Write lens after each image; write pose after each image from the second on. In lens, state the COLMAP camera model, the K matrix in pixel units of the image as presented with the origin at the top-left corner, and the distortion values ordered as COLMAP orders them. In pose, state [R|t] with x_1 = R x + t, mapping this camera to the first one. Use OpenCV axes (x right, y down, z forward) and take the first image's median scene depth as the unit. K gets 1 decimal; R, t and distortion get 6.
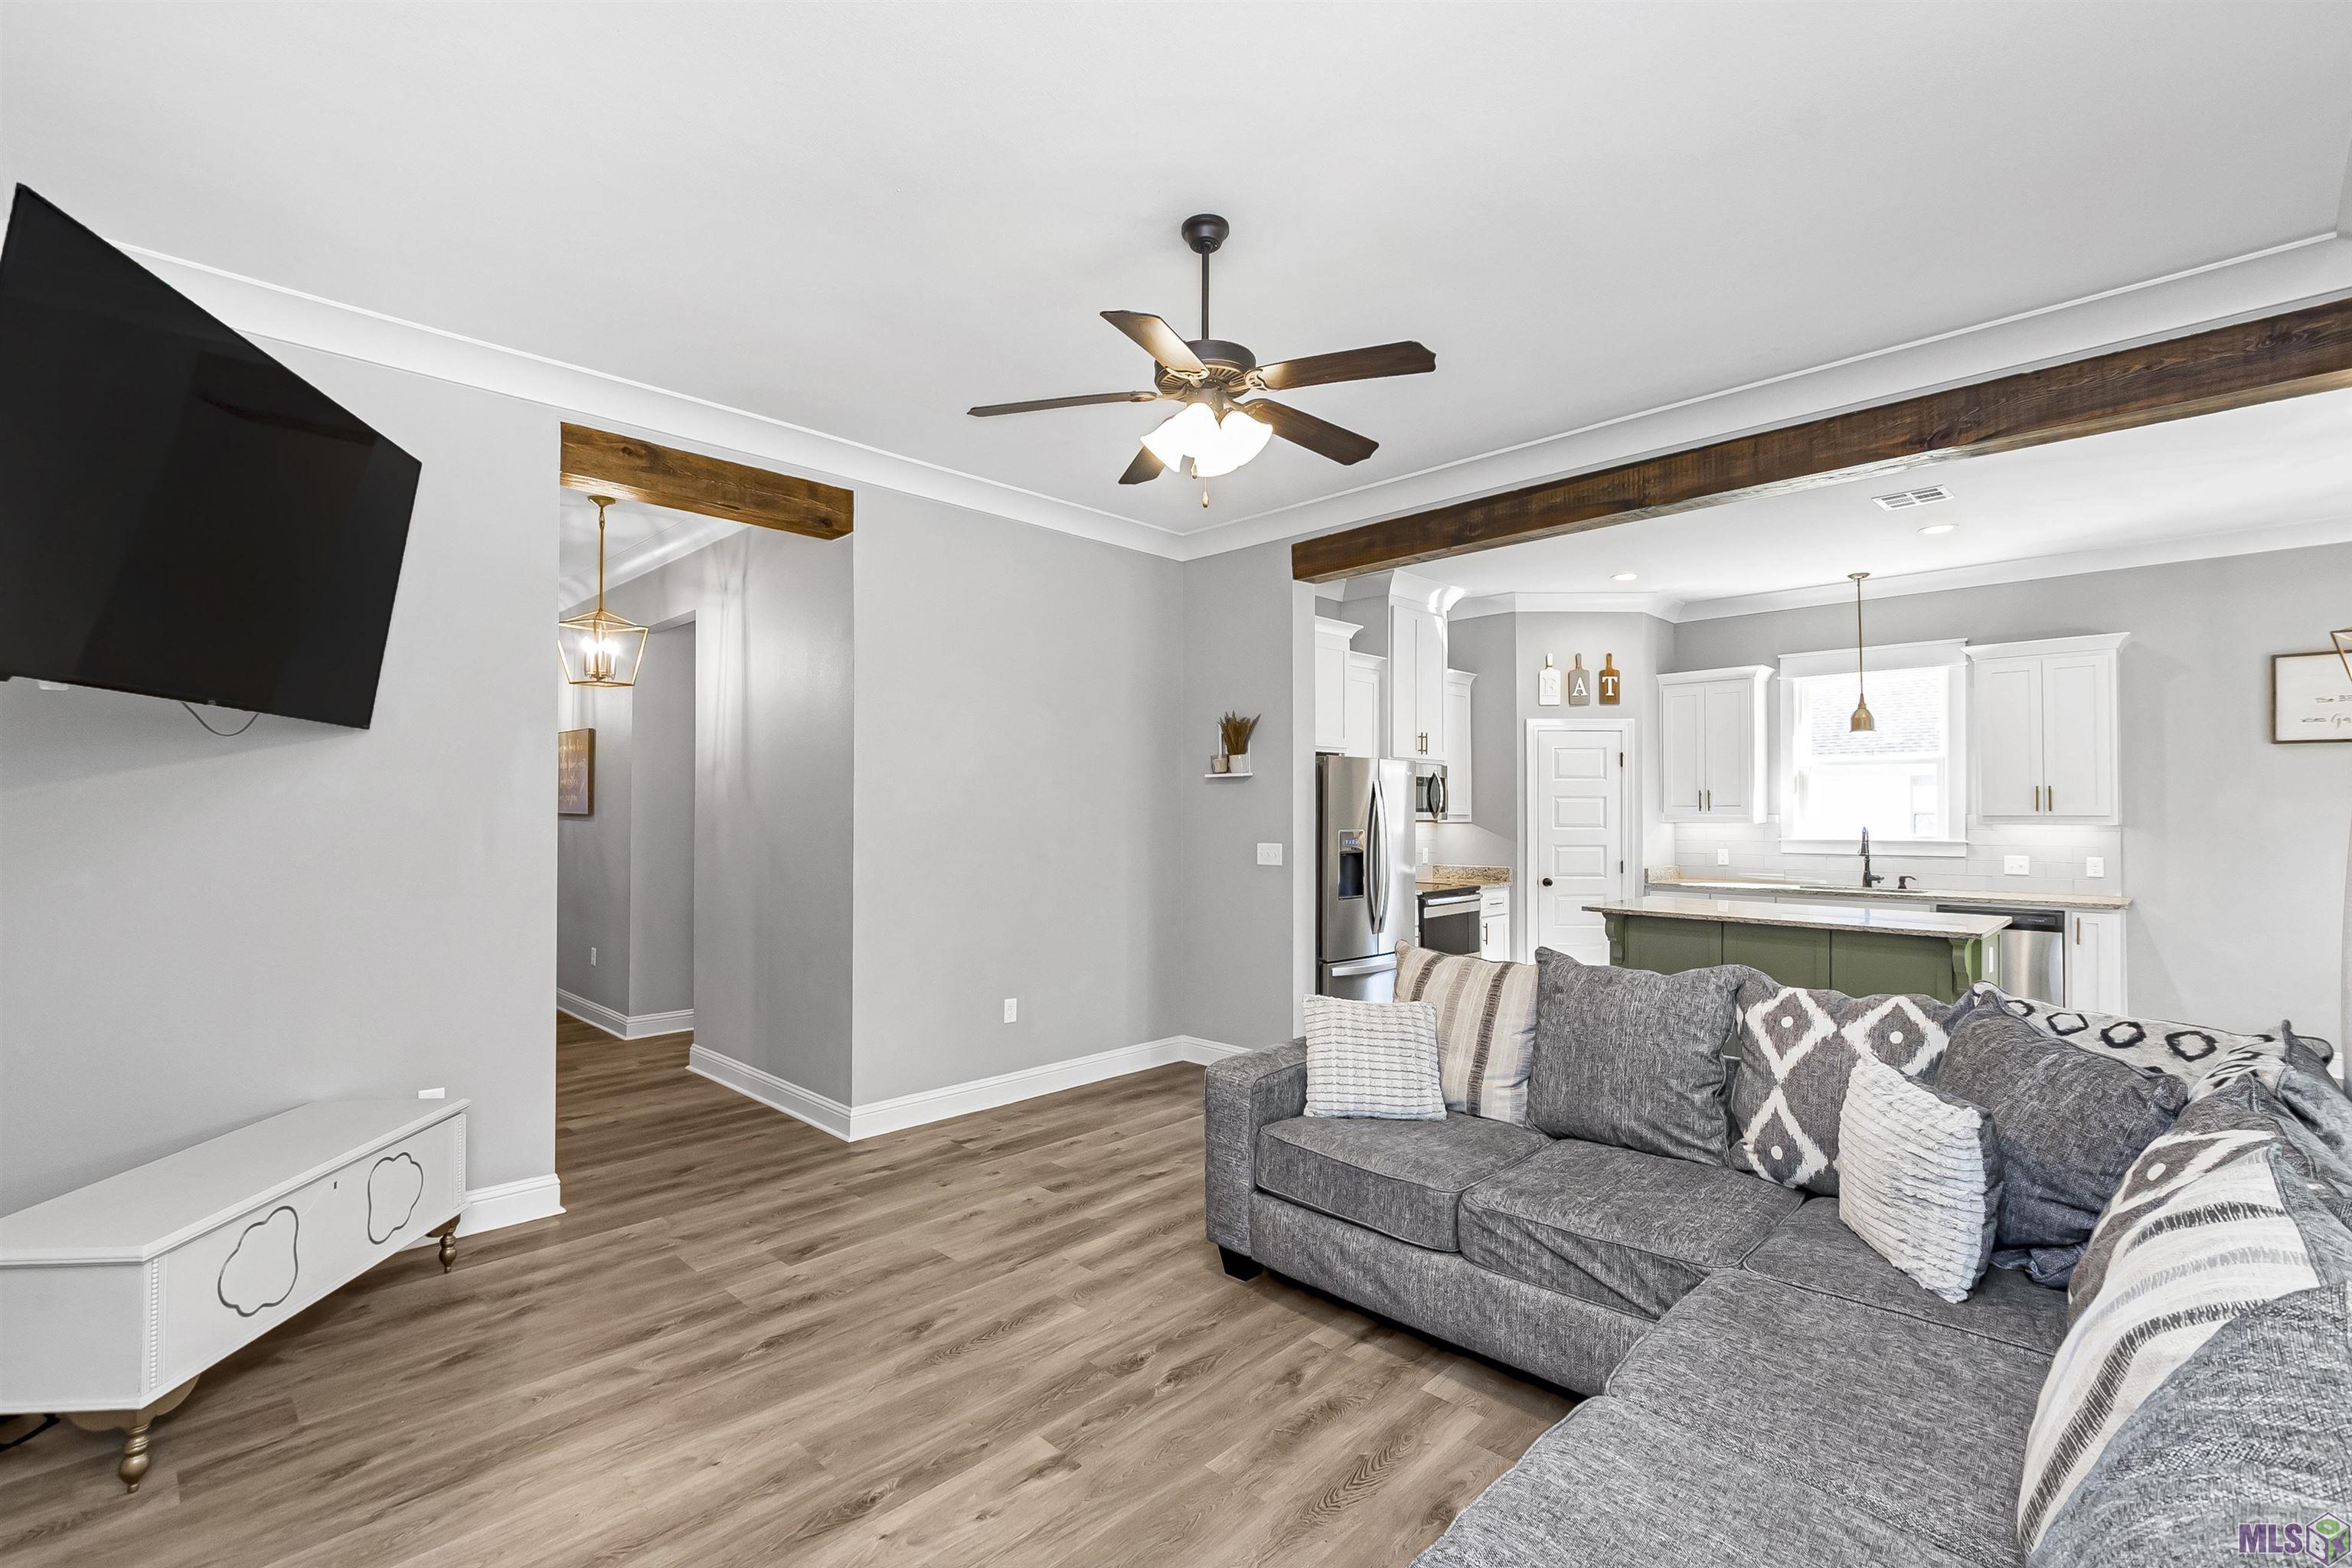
lens RADIAL K [[1054.0, 0, 1176.0], [0, 1054.0, 784.0], [0, 0, 1]] dist [-0.001504, -0.000128]
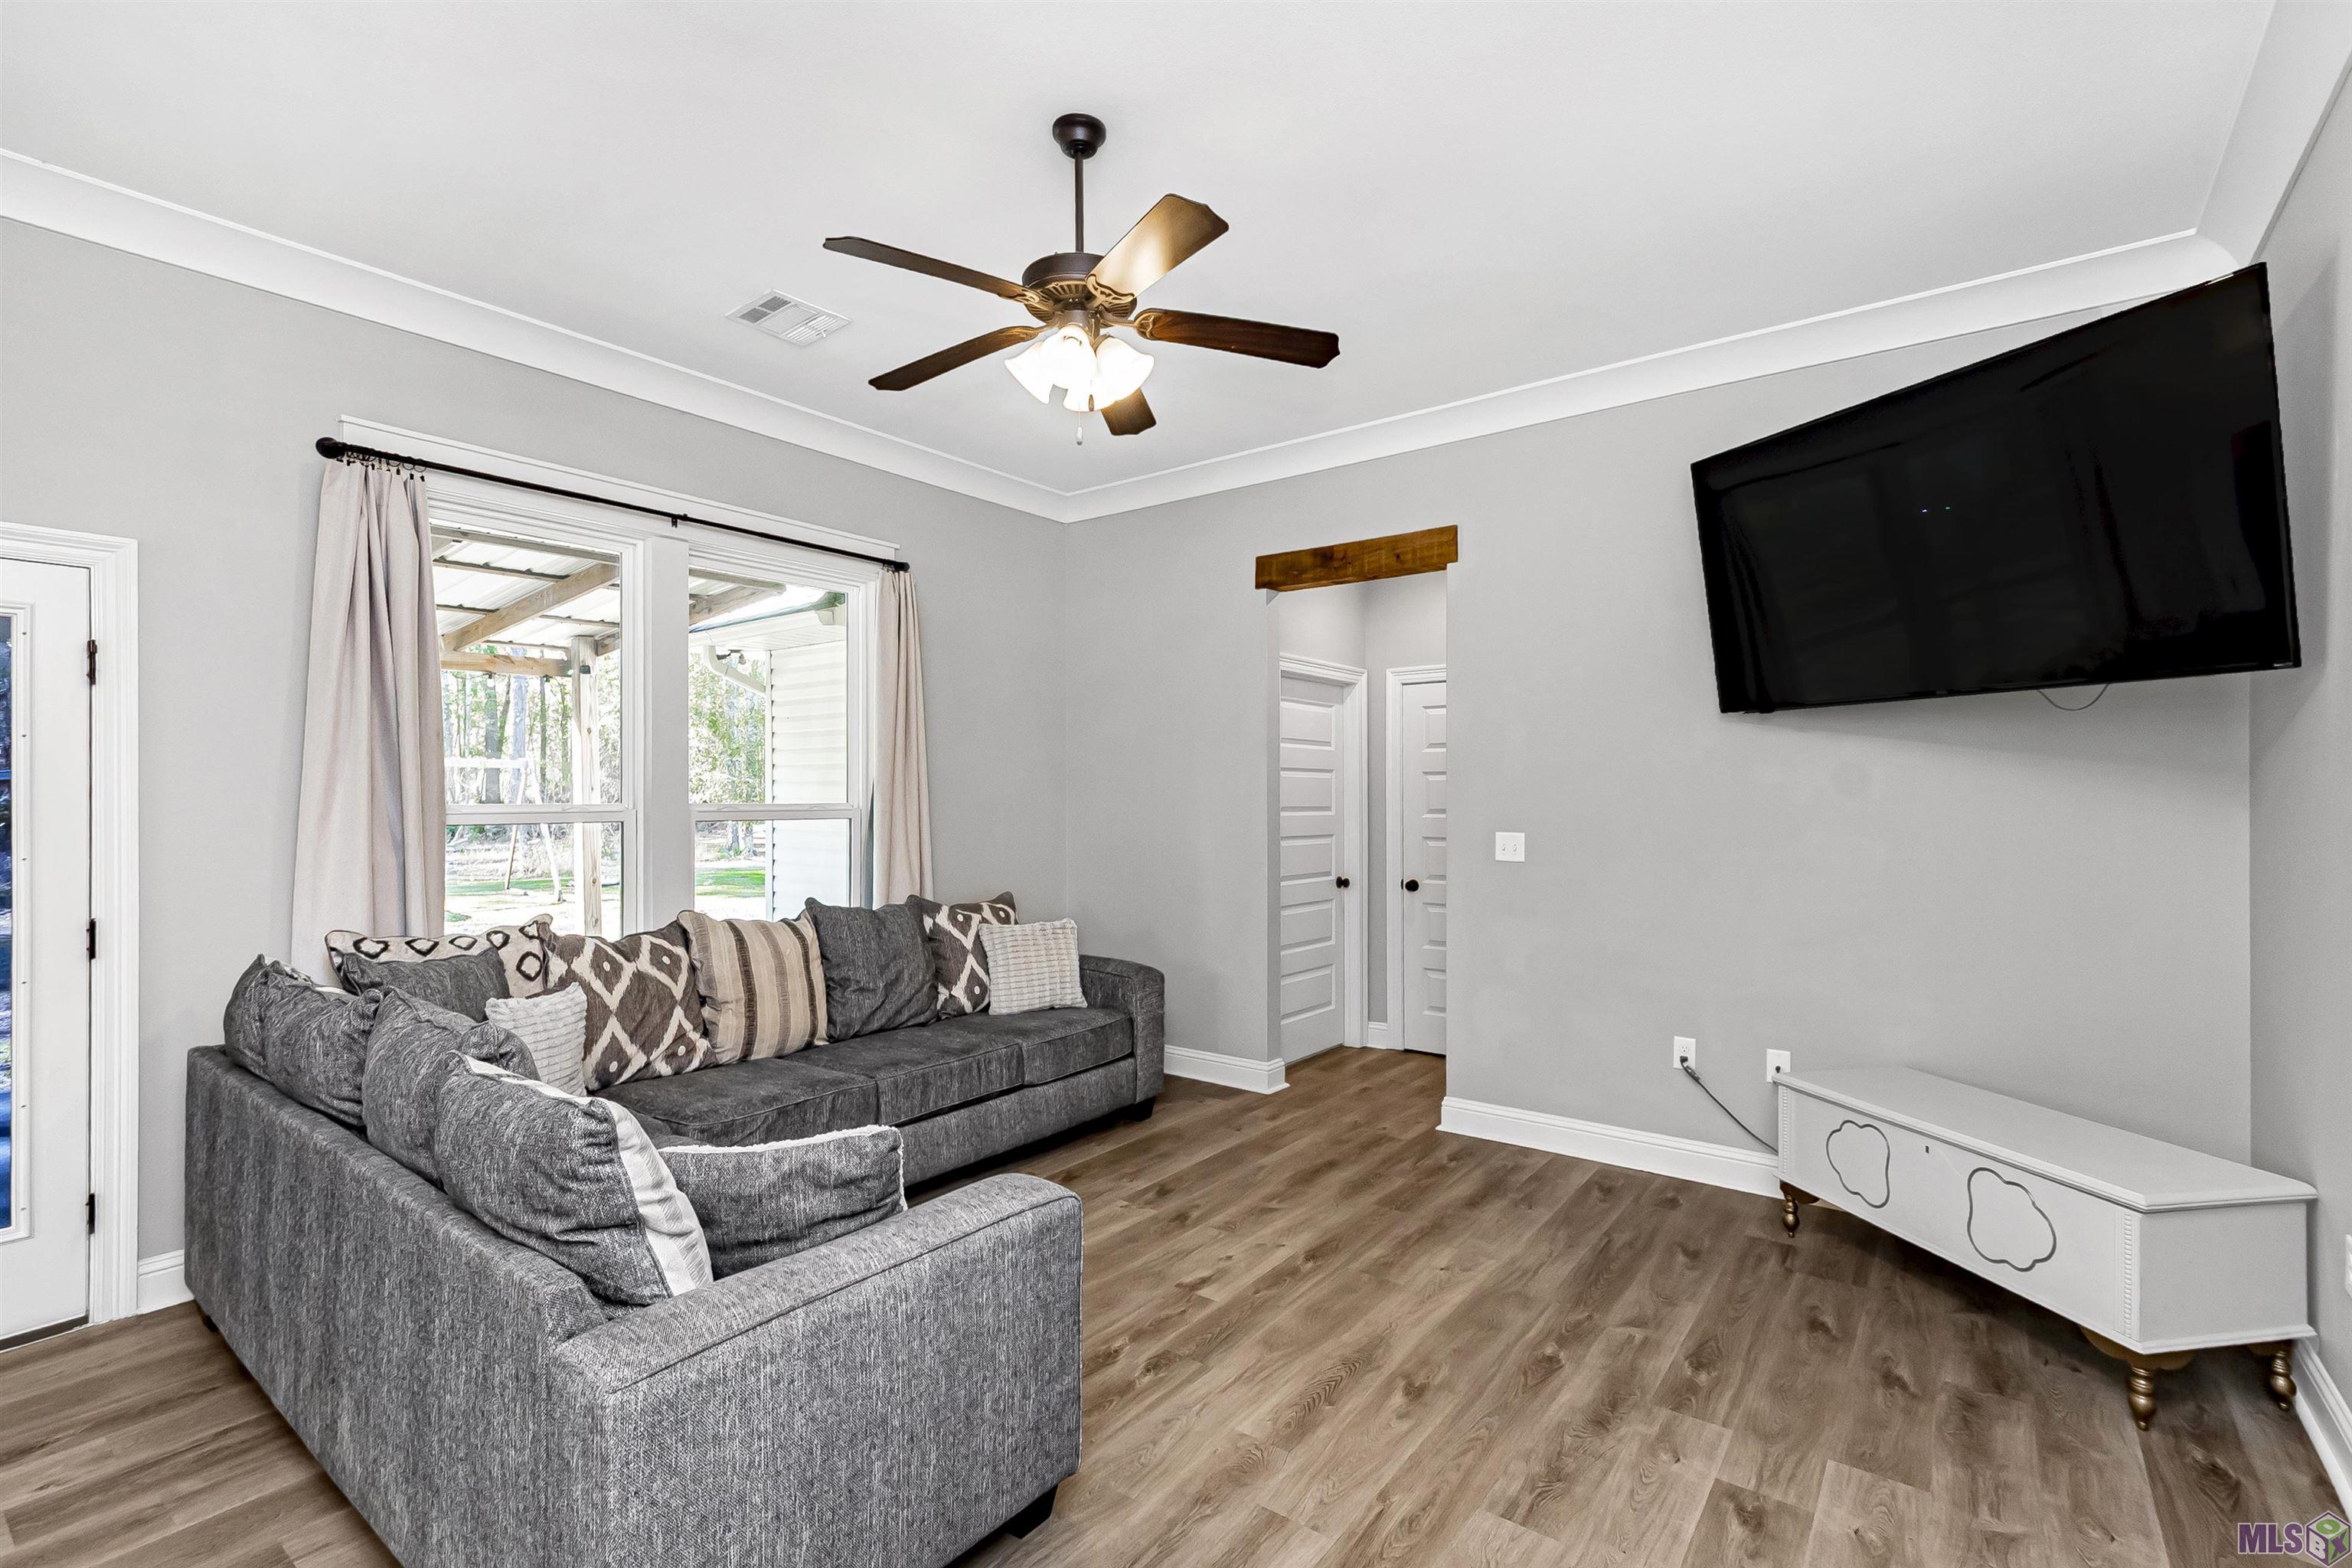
lens RADIAL K [[1054.0, 0, 1176.0], [0, 1054.0, 784.0], [0, 0, 1]] dist [-0.001504, -0.000128]
pose [[-0.992480, 0.002889, -0.122375, 0.058968], [0.007272, 0.999347, -0.035388, 0.057005], [0.122193, -0.036012, -0.991853, 2.022887]]
